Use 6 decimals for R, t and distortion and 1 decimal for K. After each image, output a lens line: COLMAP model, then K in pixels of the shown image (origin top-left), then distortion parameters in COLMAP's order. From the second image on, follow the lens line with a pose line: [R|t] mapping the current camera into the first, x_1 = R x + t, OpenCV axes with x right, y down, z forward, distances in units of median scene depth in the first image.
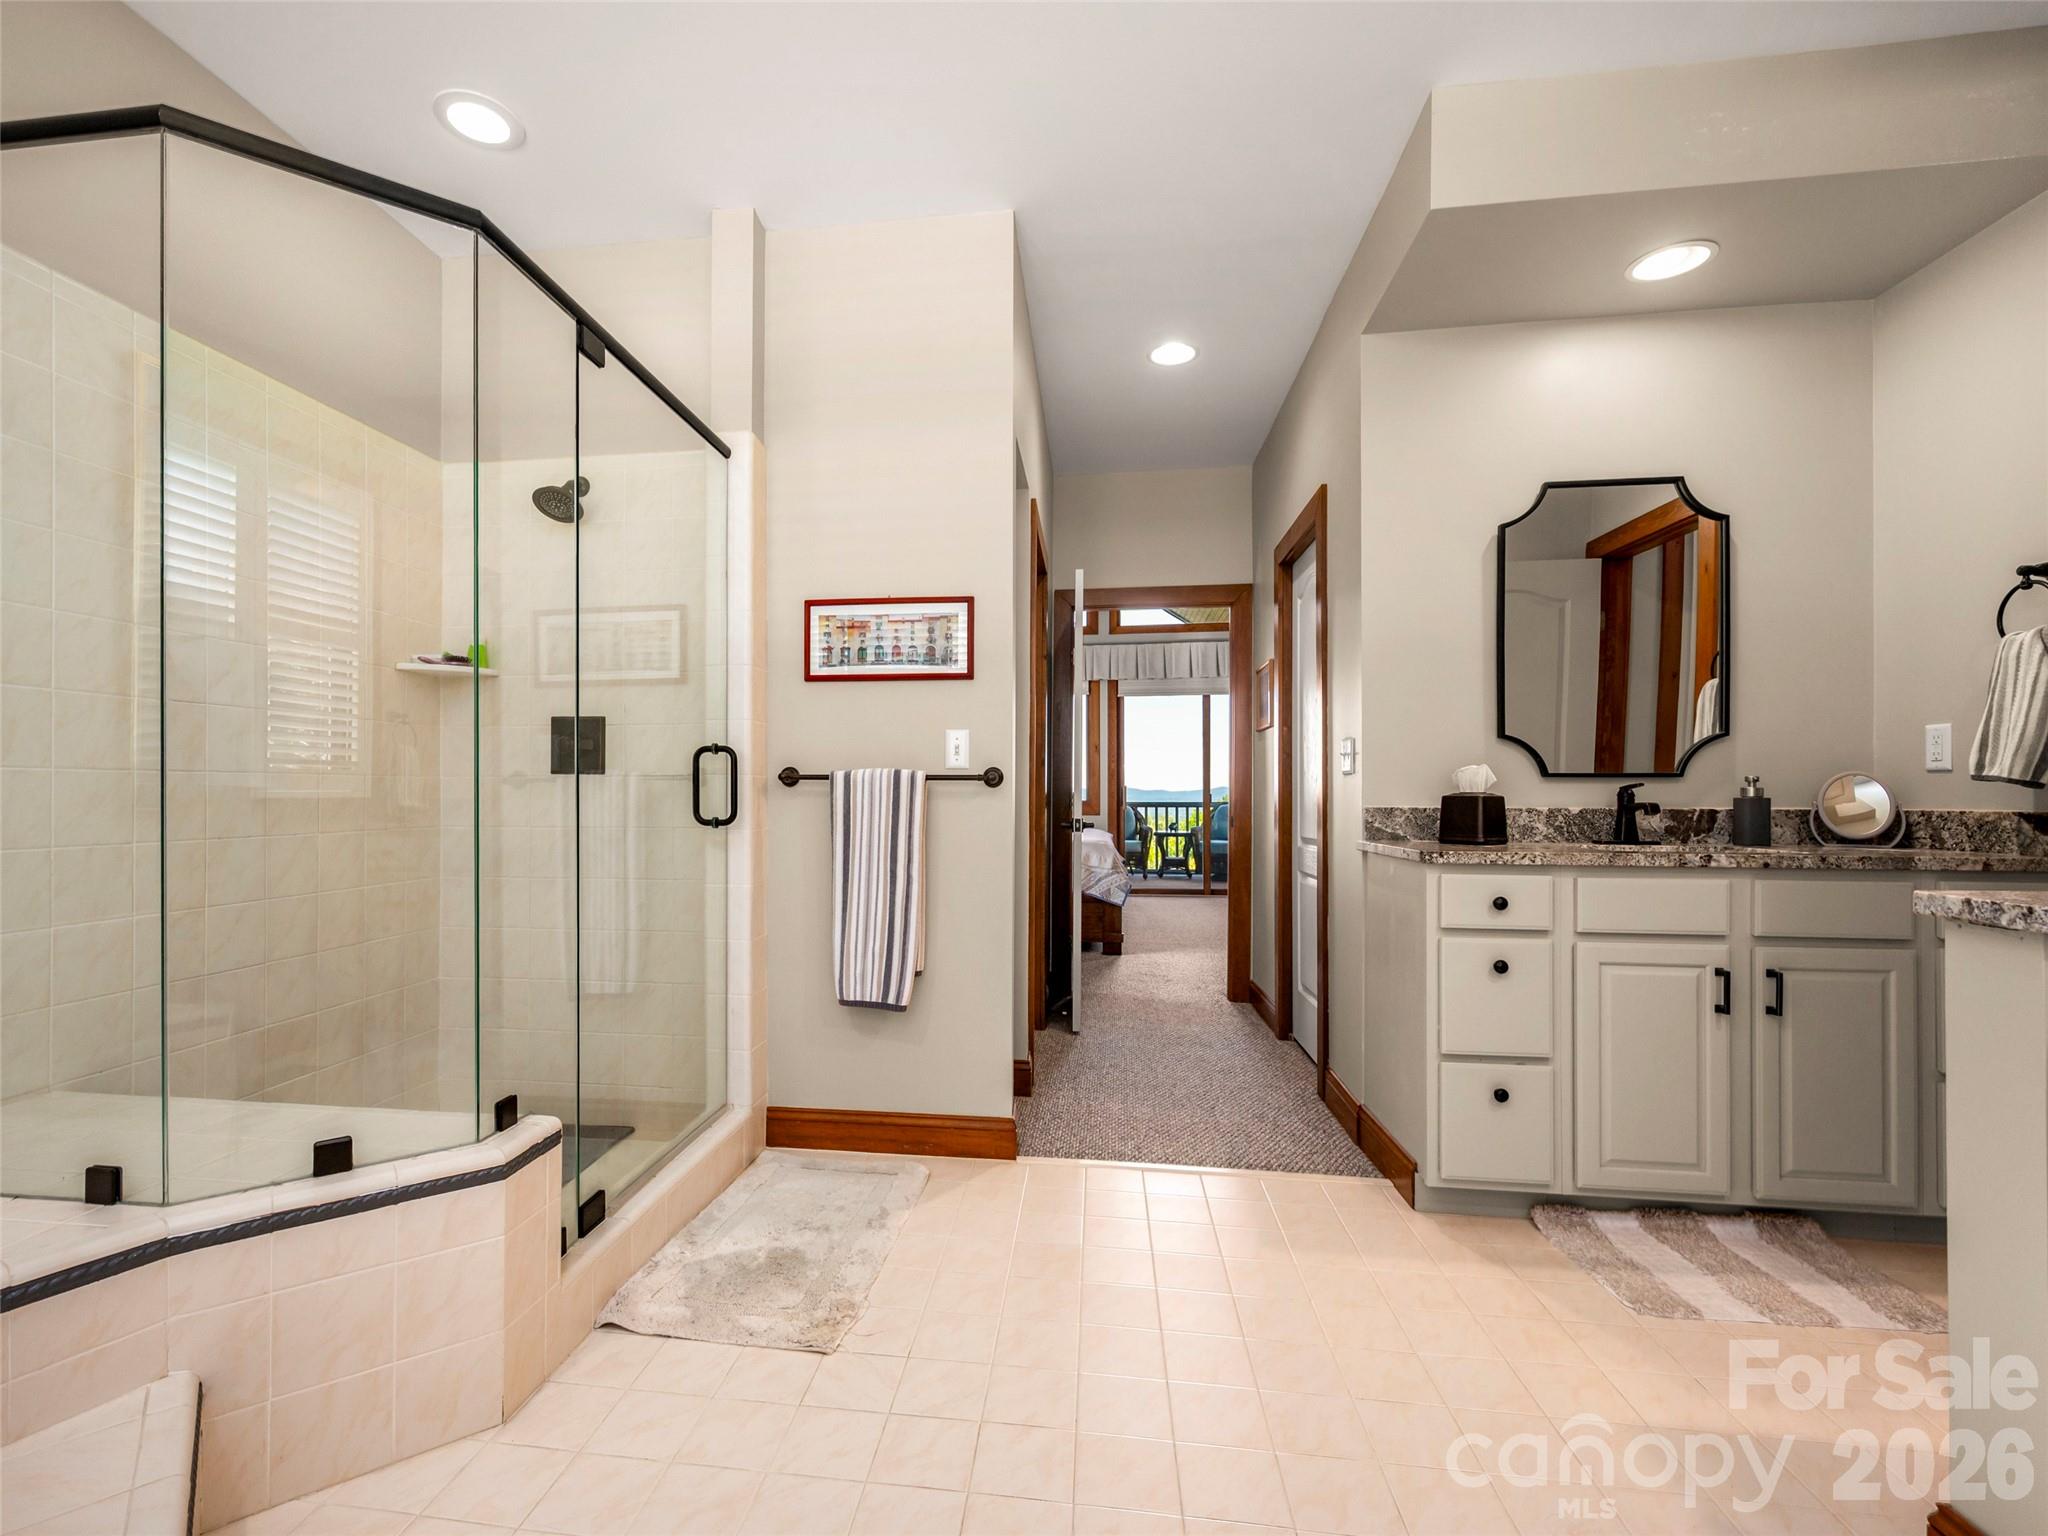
lens RADIAL K [[913.6, 0, 1055.5], [0, 913.6, 771.2], [0, 0, 1]] dist [0.000788, 0.000180]
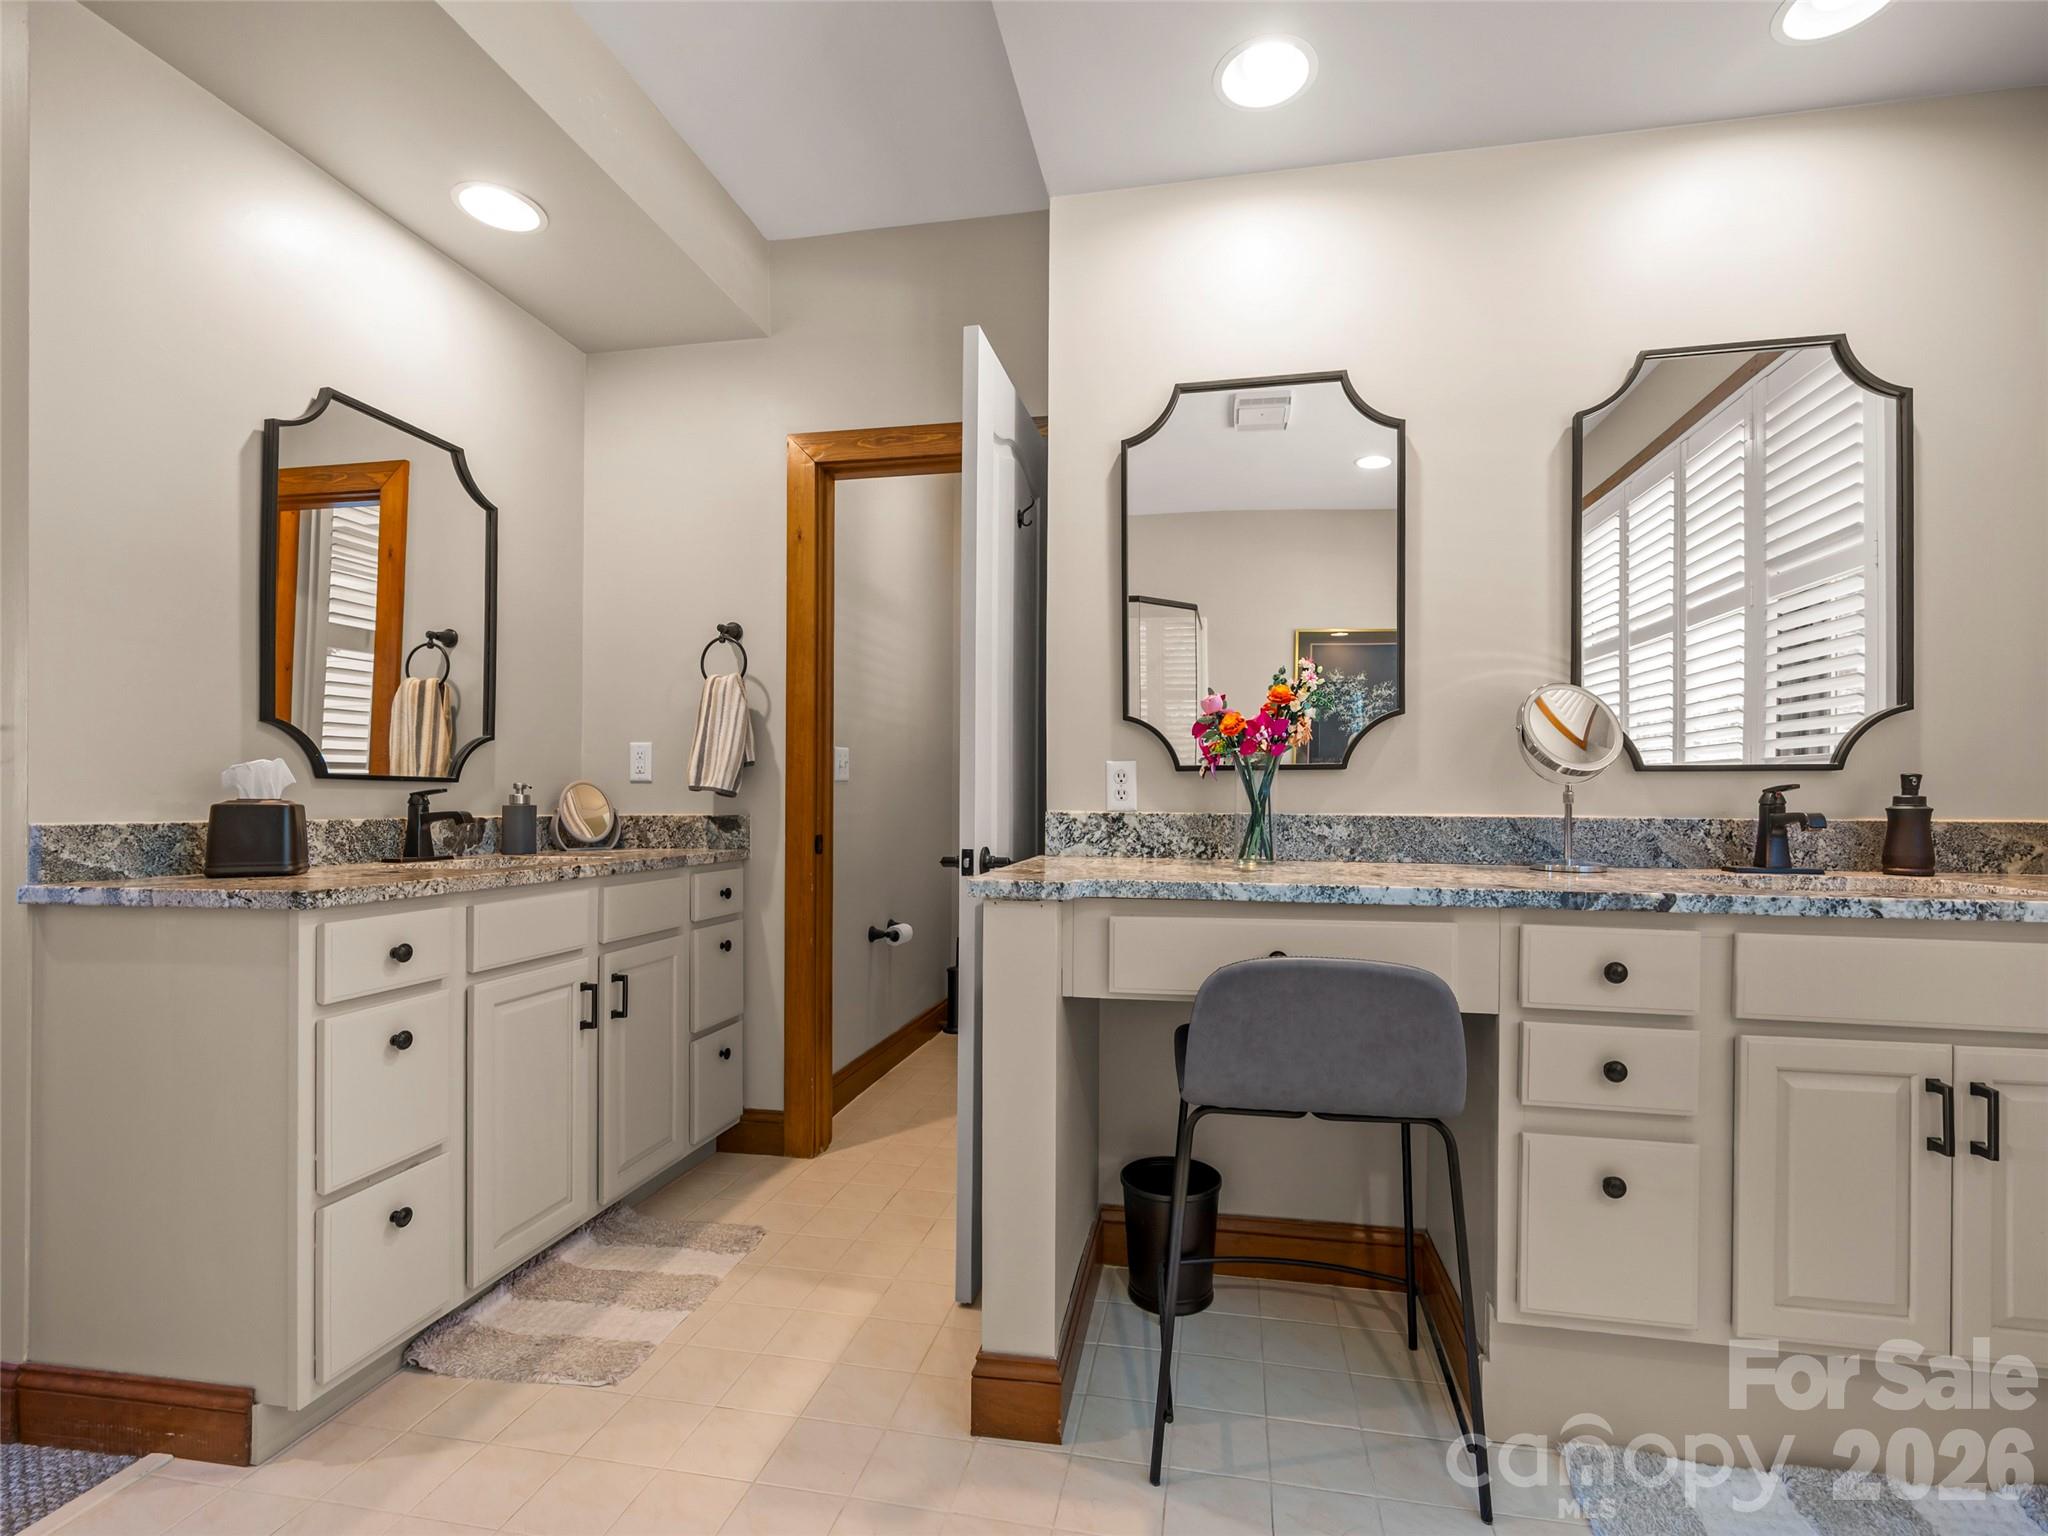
lens RADIAL K [[911.7, 0, 1033.8], [0, 911.7, 793.3], [0, 0, 1]] dist [0.000862, 0.000444]
pose [[0.146736, 0.008156, 0.989142, -0.144233], [-0.024912, 0.999679, -0.004547, 0.008325], [-0.988862, -0.023974, 0.146892, 0.370592]]
